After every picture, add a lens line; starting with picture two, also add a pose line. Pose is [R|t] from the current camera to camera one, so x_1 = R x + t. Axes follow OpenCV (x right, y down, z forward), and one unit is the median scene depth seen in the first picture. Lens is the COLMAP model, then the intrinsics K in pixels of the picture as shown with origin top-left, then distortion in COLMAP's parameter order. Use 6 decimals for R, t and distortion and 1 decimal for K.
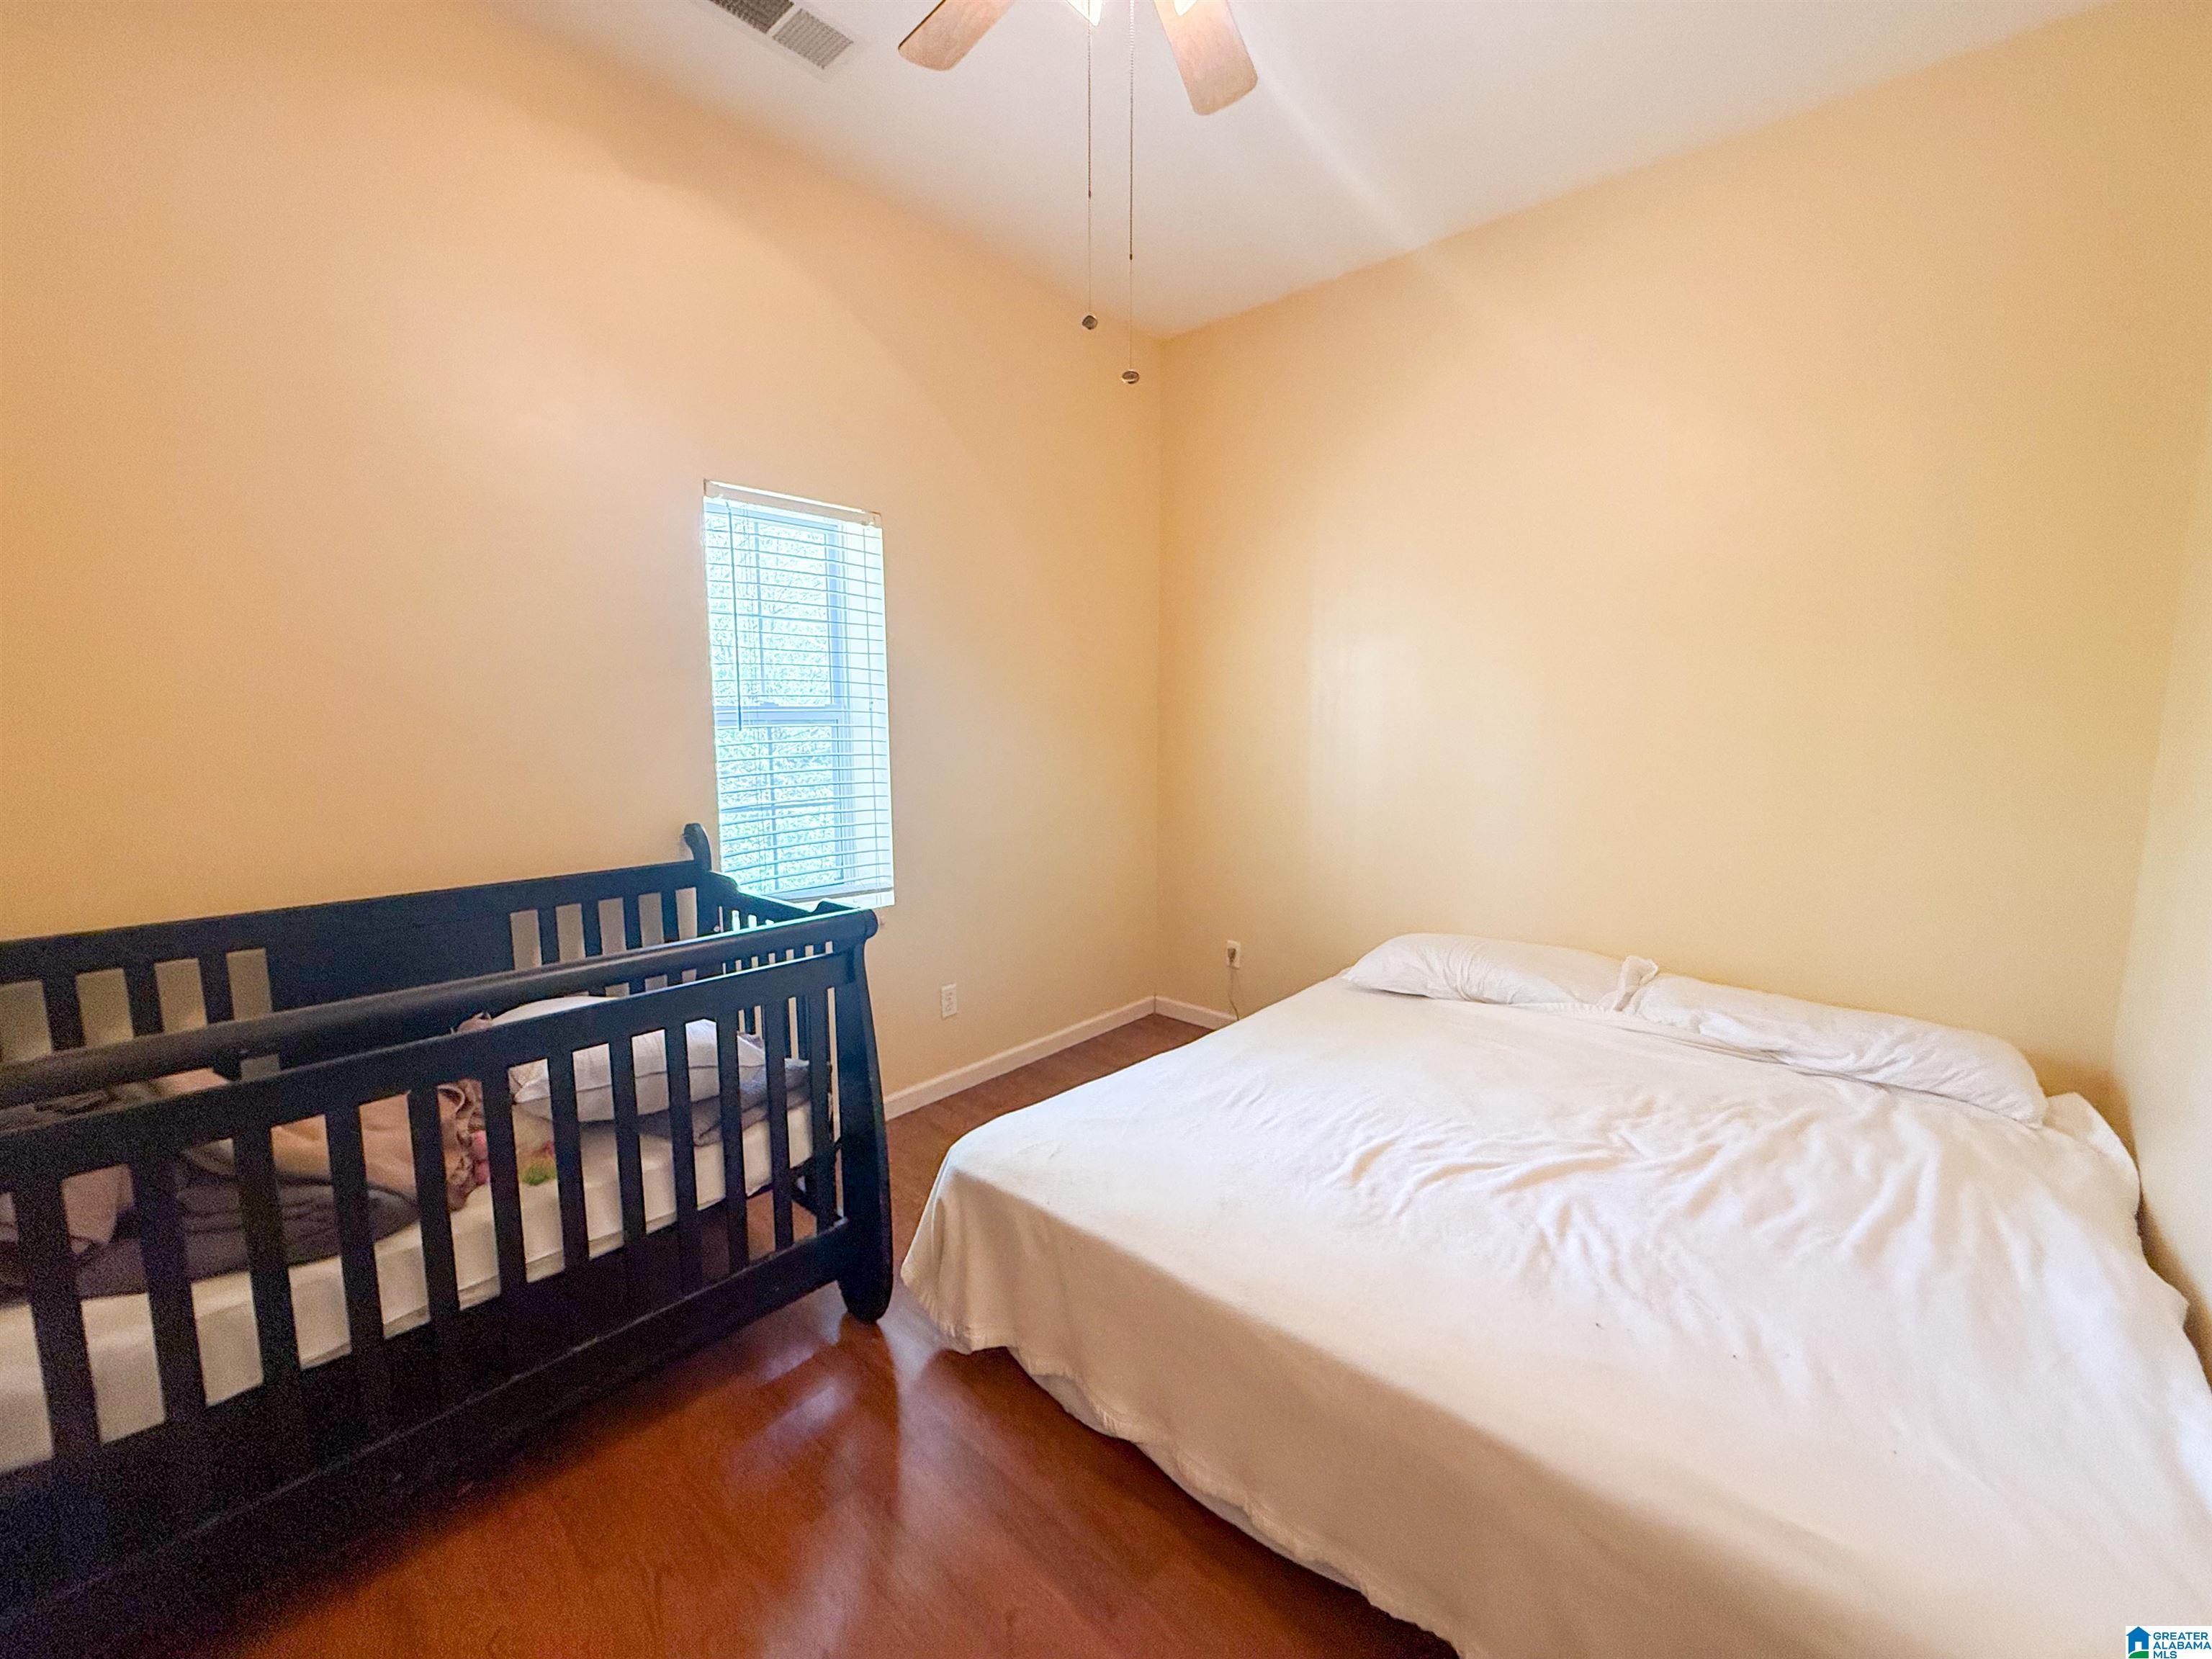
lens RADIAL K [[879.9, 0, 1108.6], [0, 879.9, 829.5], [0, 0, 1]] dist [-0.002138, 0.000639]
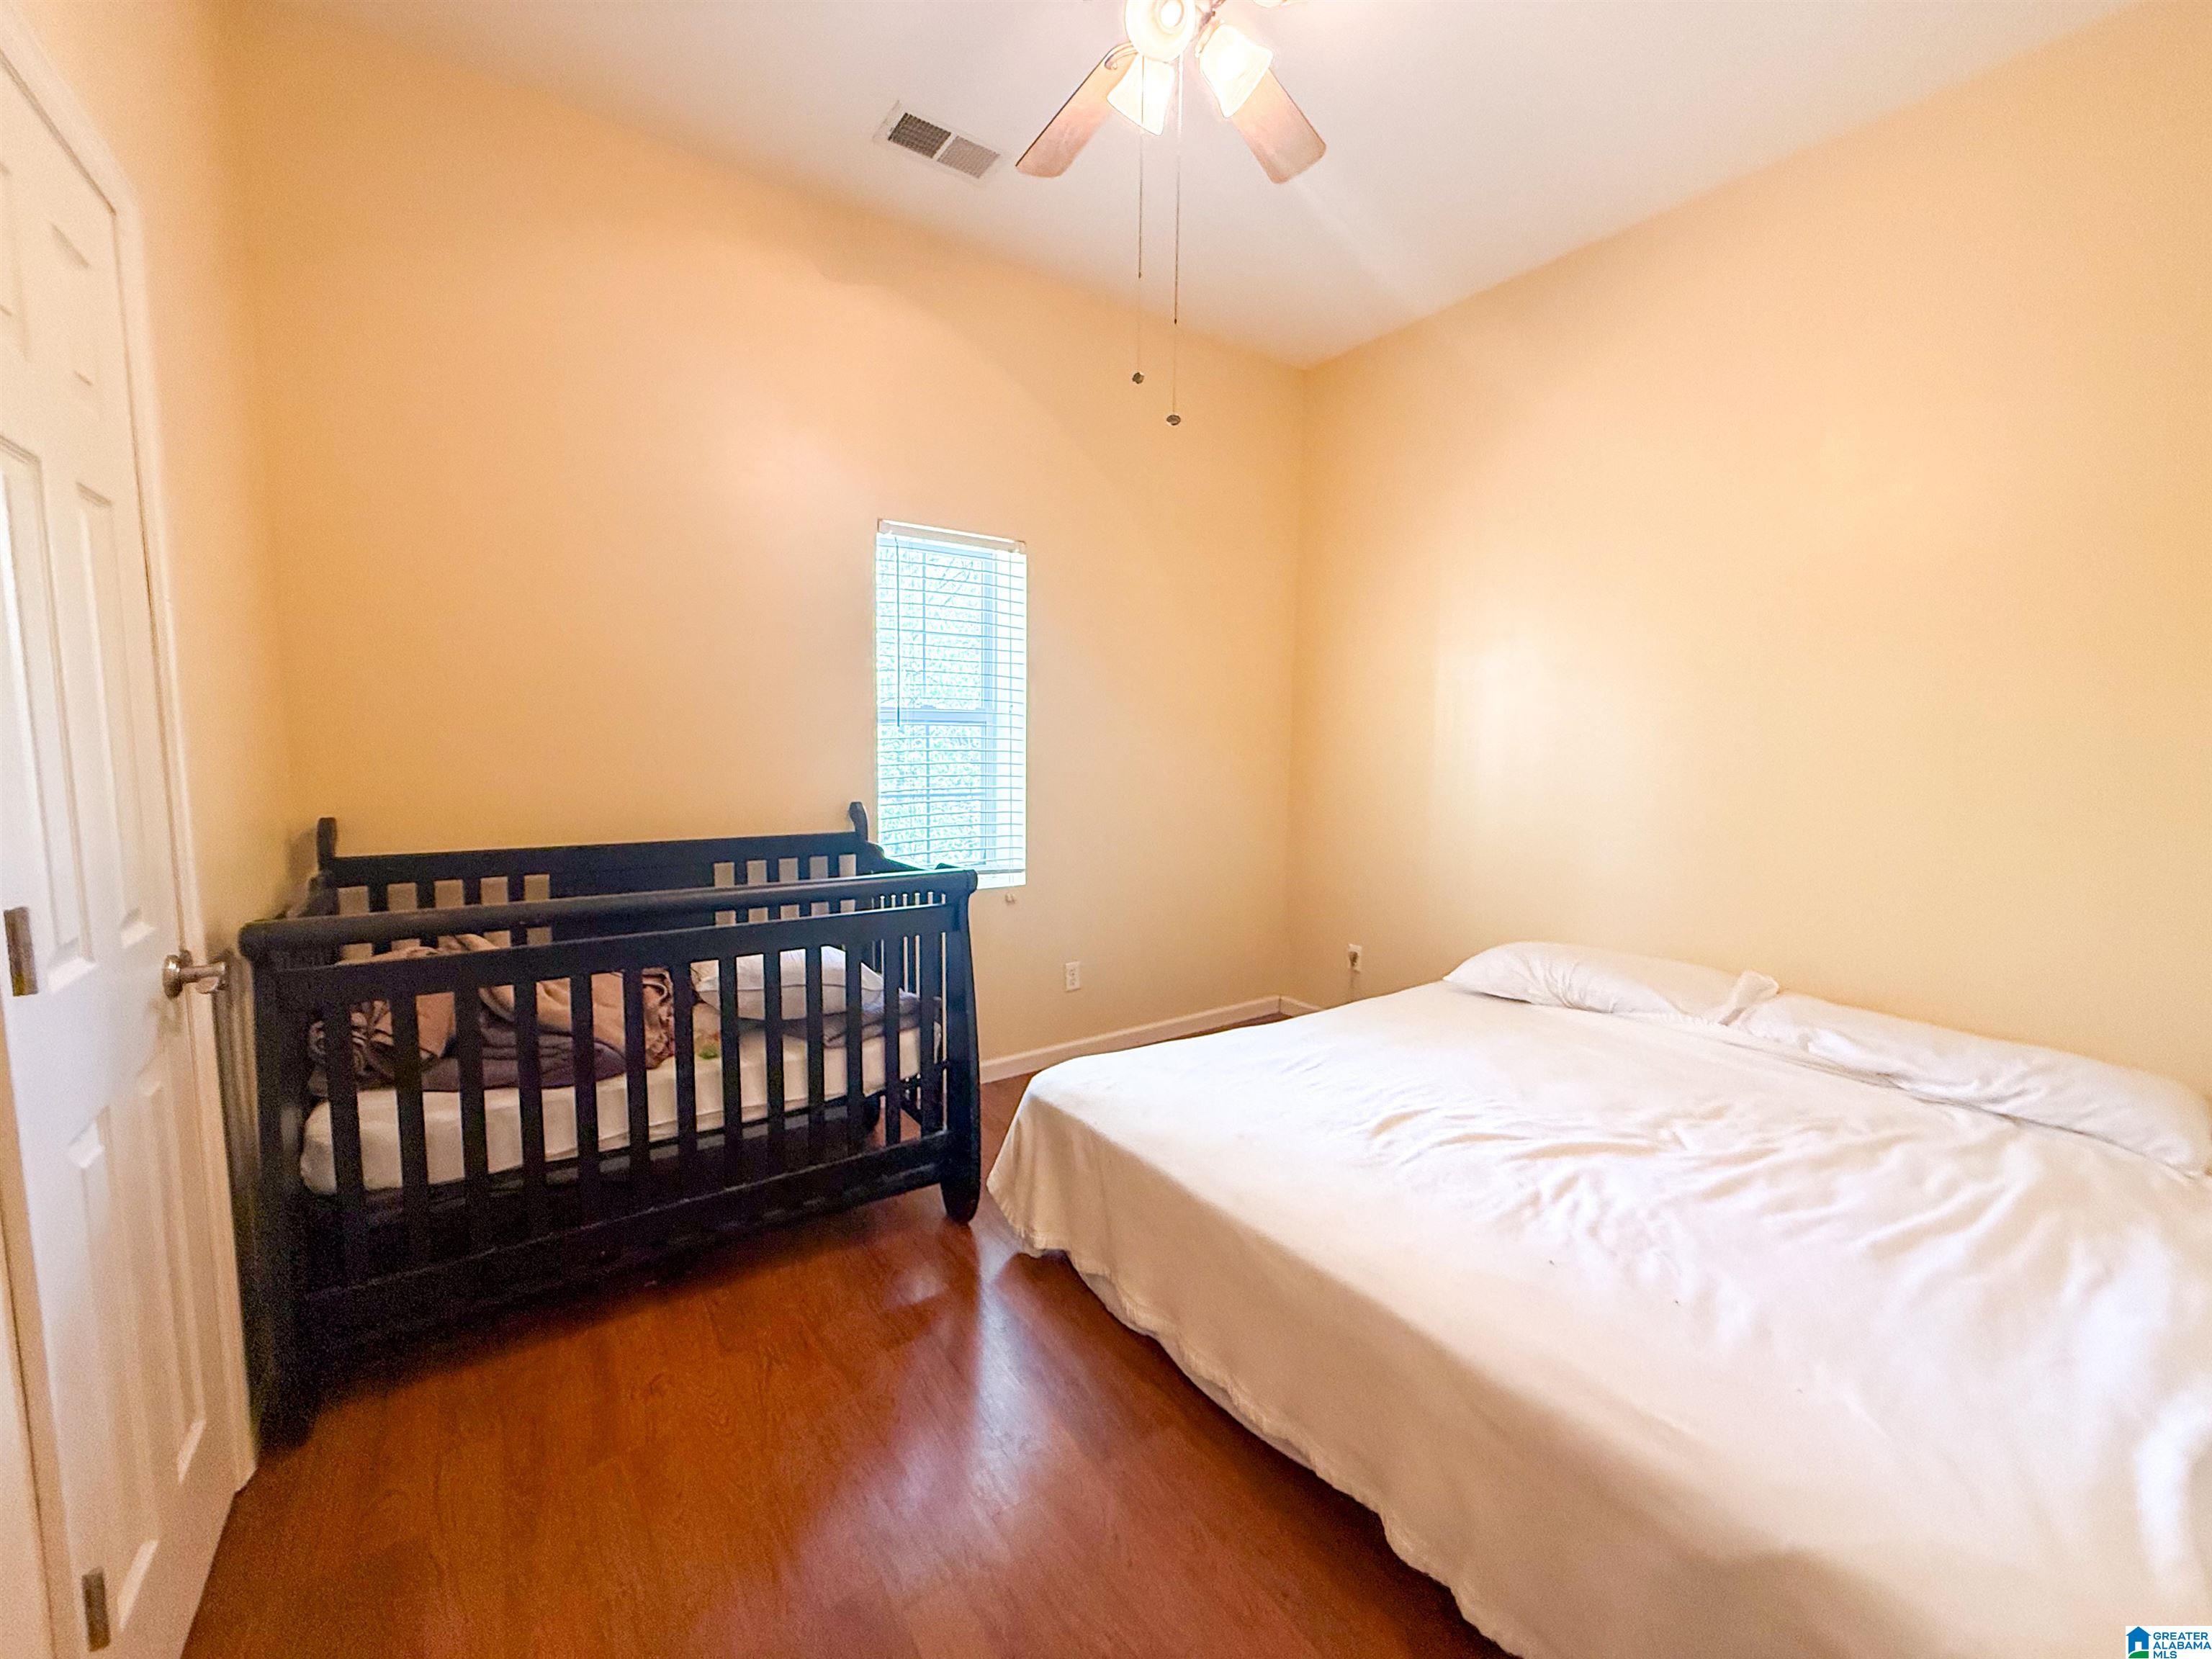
lens RADIAL K [[879.9, 0, 1107.0], [0, 879.9, 828.5], [0, 0, 1]] dist [-0.002138, 0.000639]
pose [[0.974603, 0.035174, -0.221160, 0.173858], [-0.041077, 0.998911, -0.022147, 0.055474], [0.220140, 0.030669, 0.974986, -0.132771]]
